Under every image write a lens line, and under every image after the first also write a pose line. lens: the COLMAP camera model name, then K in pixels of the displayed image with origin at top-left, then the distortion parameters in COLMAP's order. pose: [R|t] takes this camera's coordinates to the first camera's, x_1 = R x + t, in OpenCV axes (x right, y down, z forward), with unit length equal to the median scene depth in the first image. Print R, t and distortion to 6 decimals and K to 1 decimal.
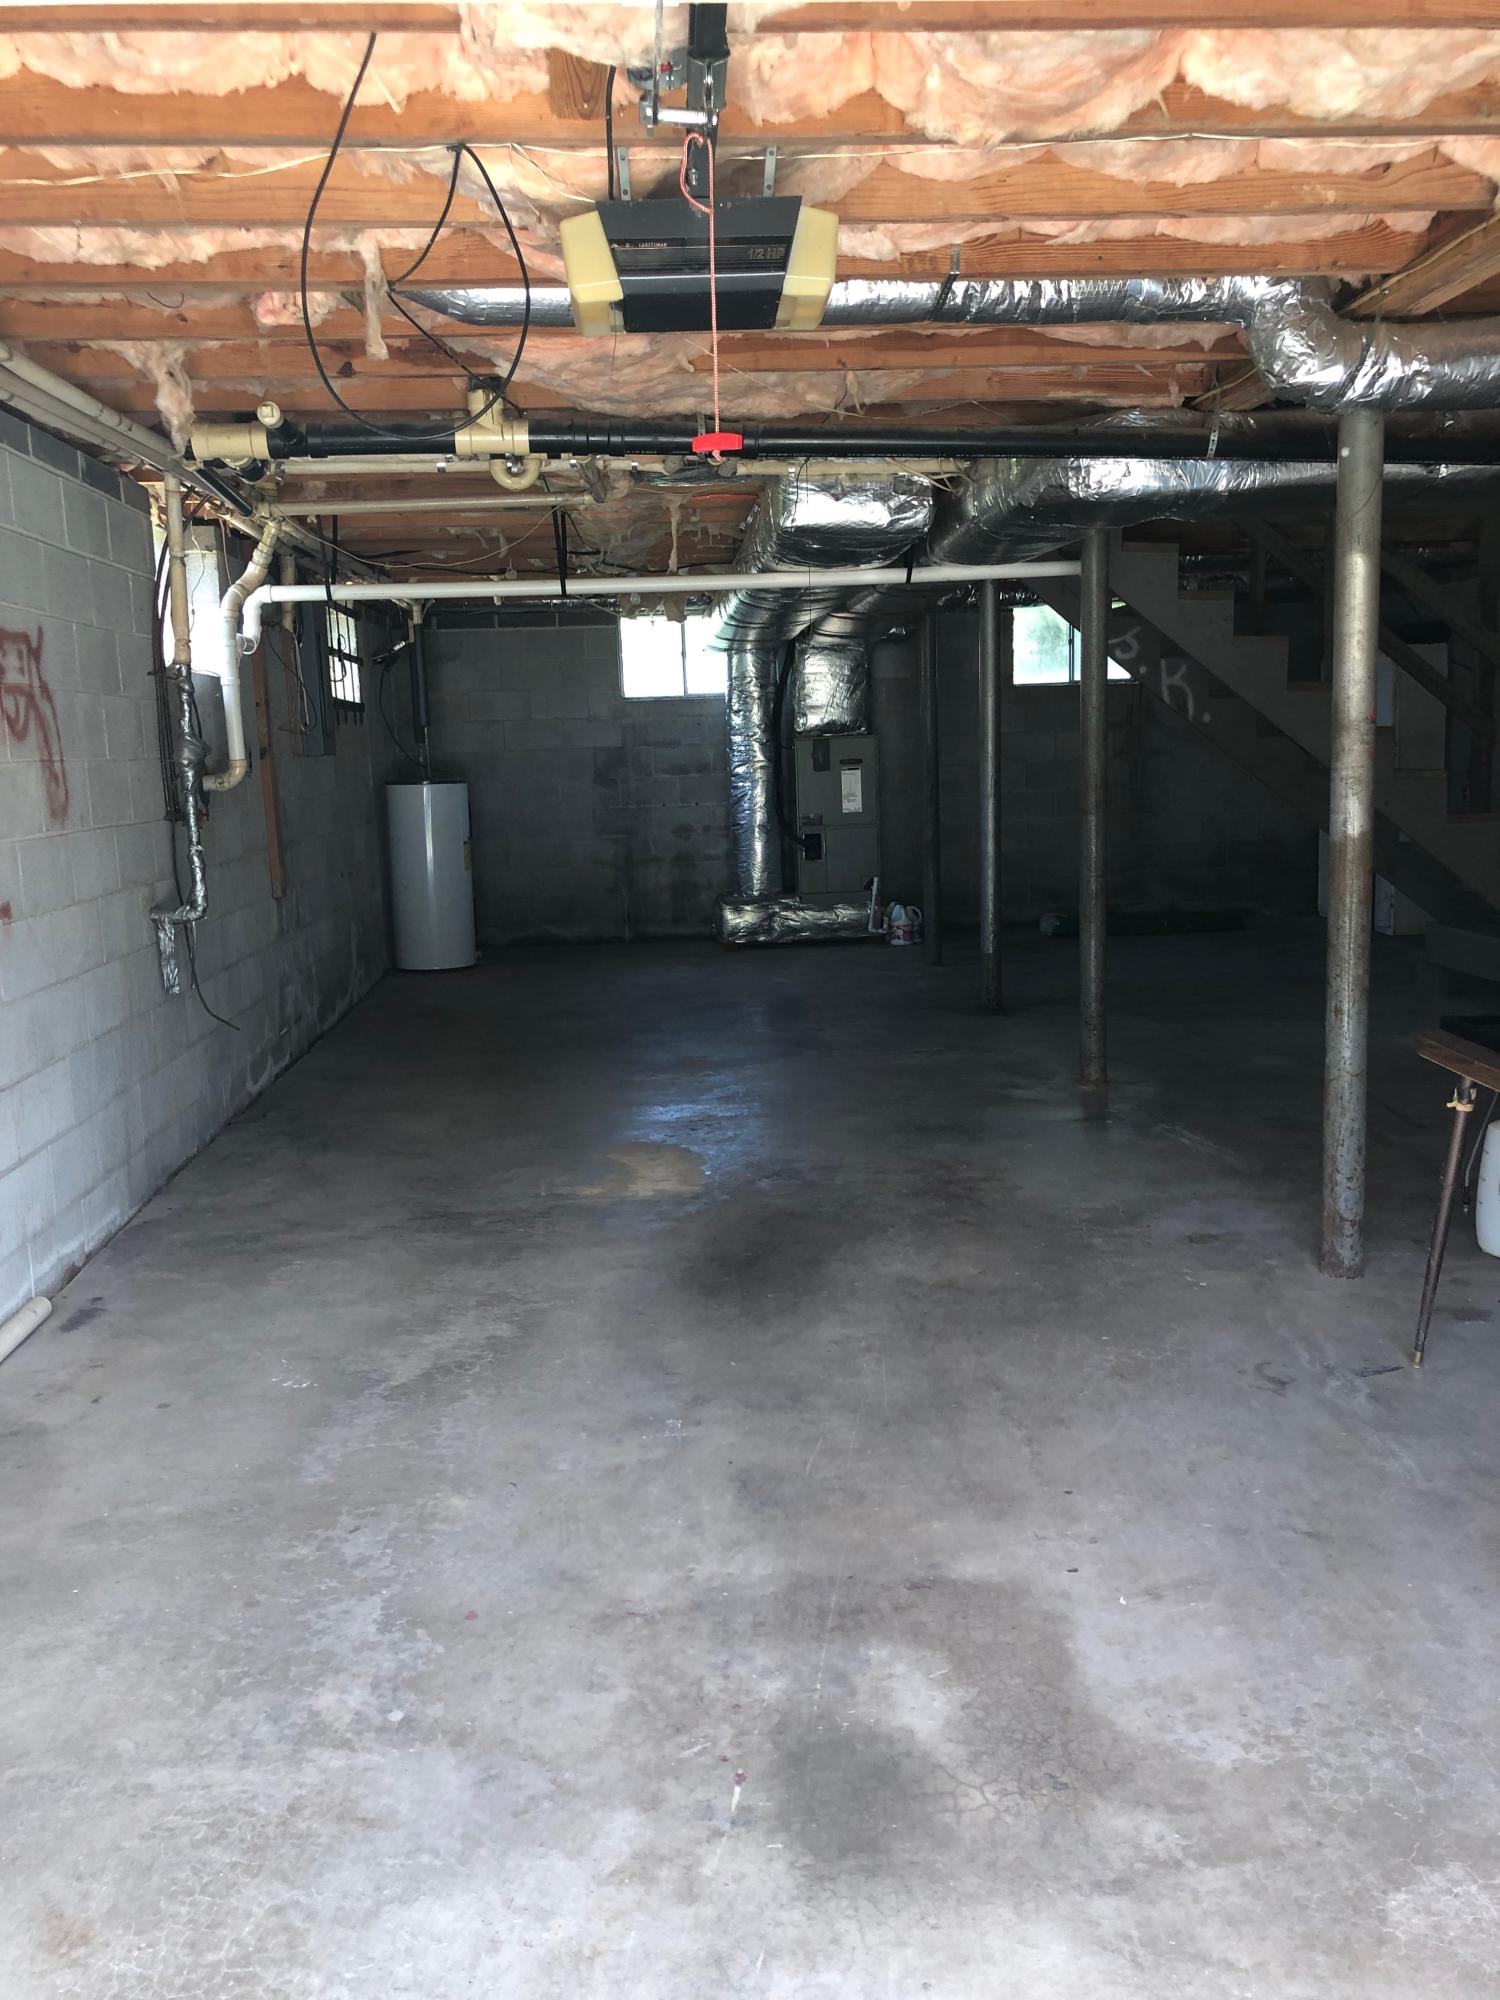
lens RADIAL K [[1631.5, 0, 747.0], [0, 1631.5, 1006.2], [0, 0, 1]] dist [0.028575, -0.015347]
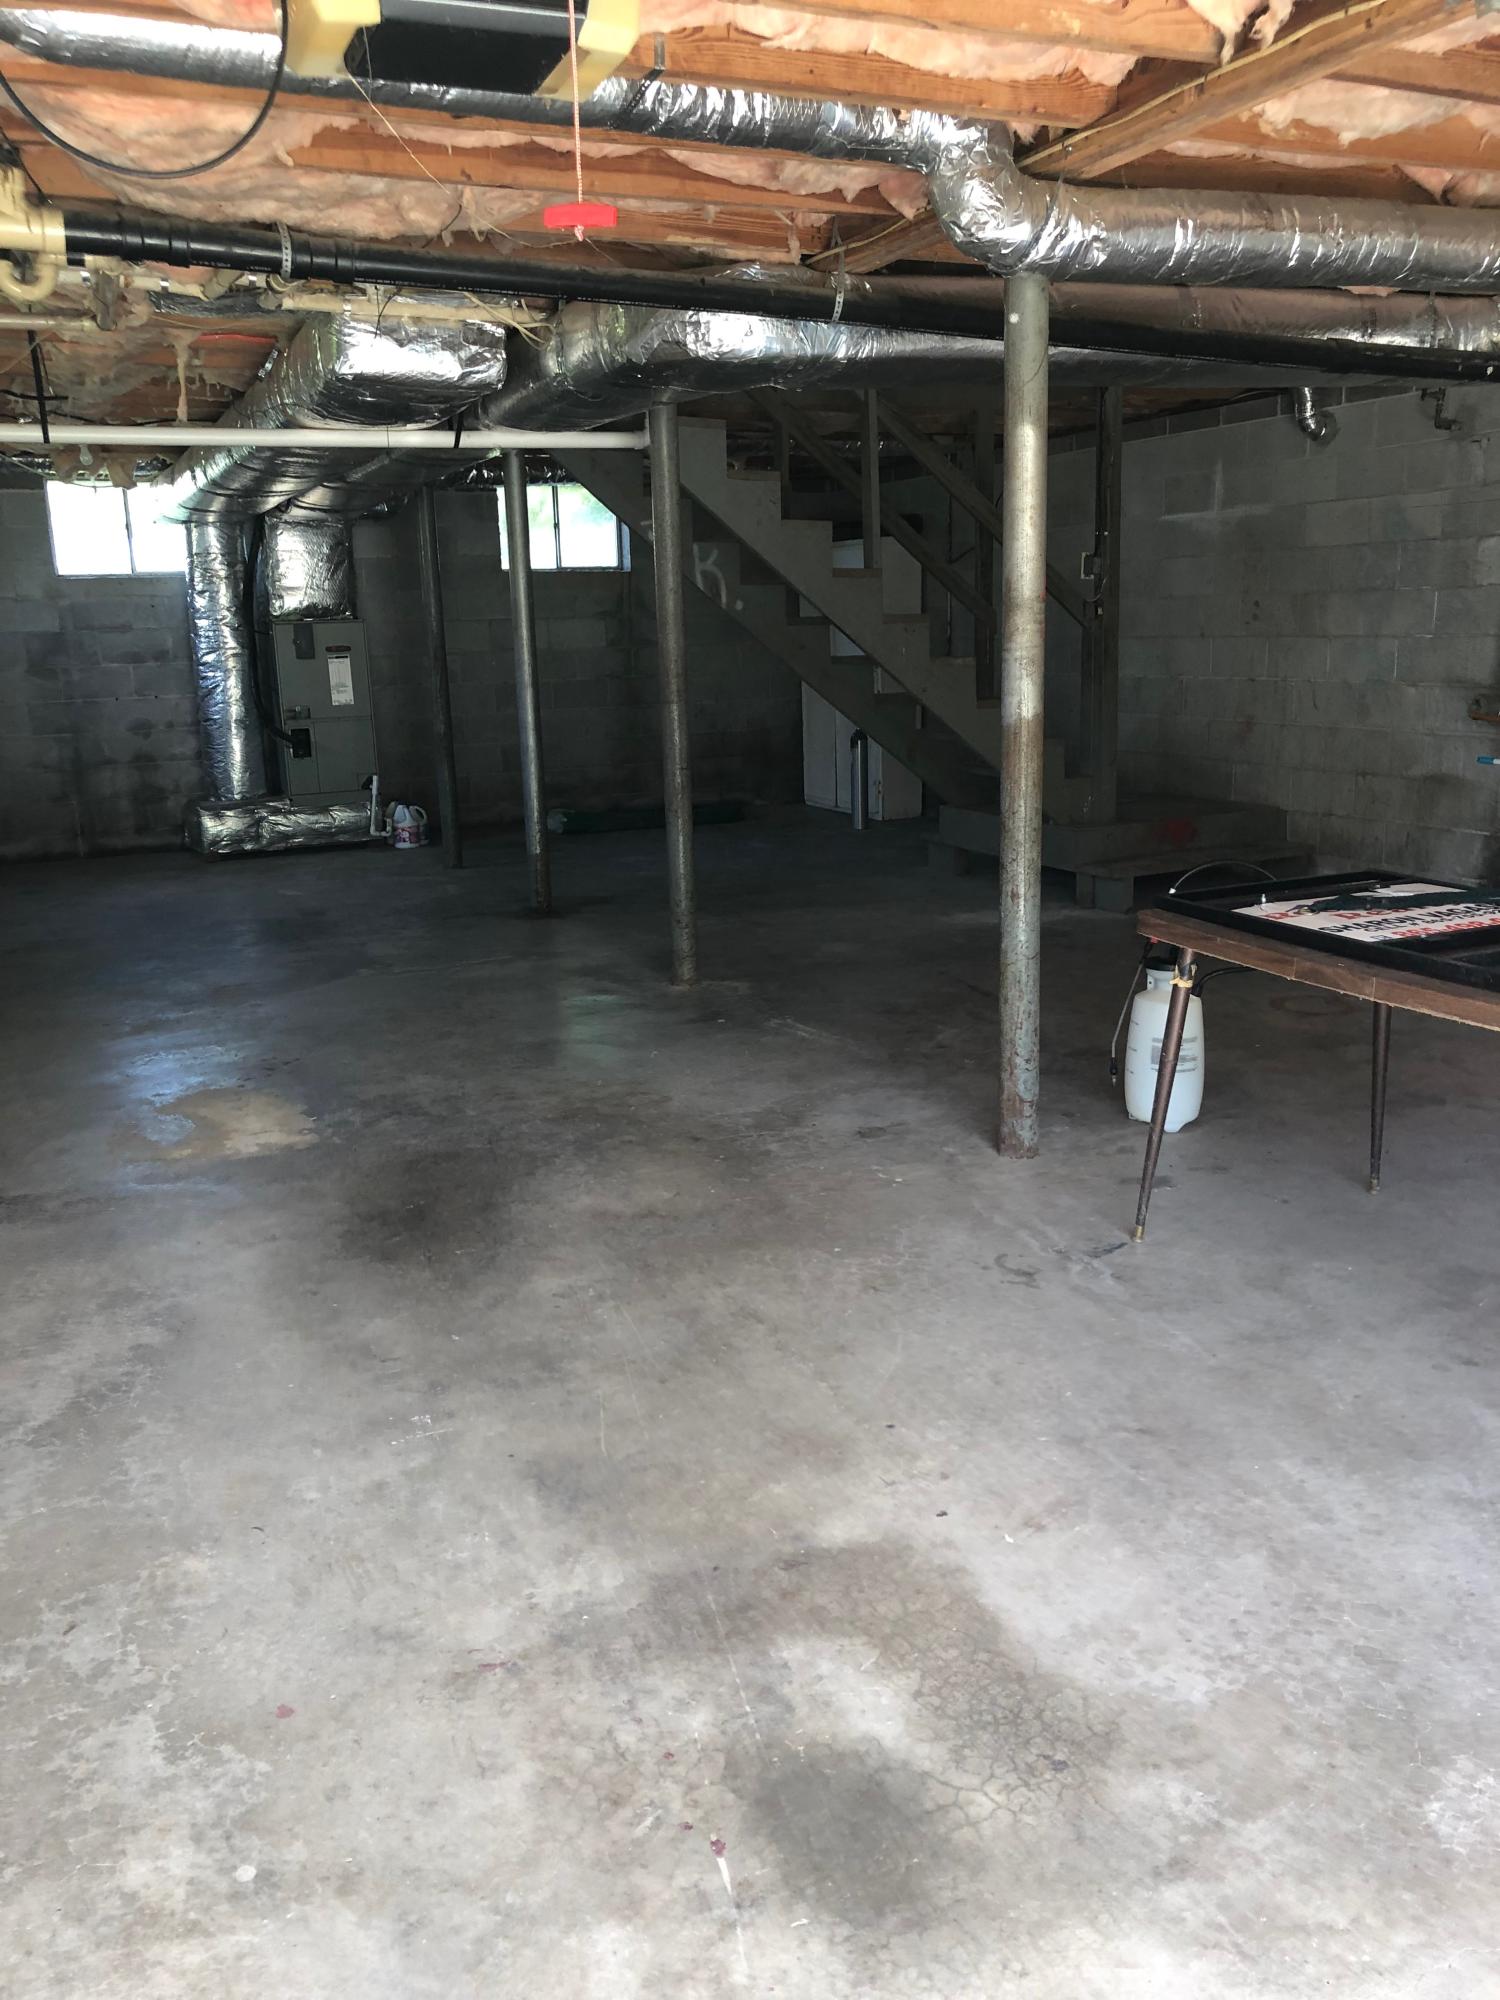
lens RADIAL K [[1631.5, 0, 757.8], [0, 1631.5, 992.8], [0, 0, 1]] dist [0.028575, -0.015347]
pose [[0.934396, -0.074449, 0.348371, -0.148048], [0.055199, 0.996366, 0.064873, -0.011957], [-0.351934, -0.041387, 0.935109, 0.133398]]
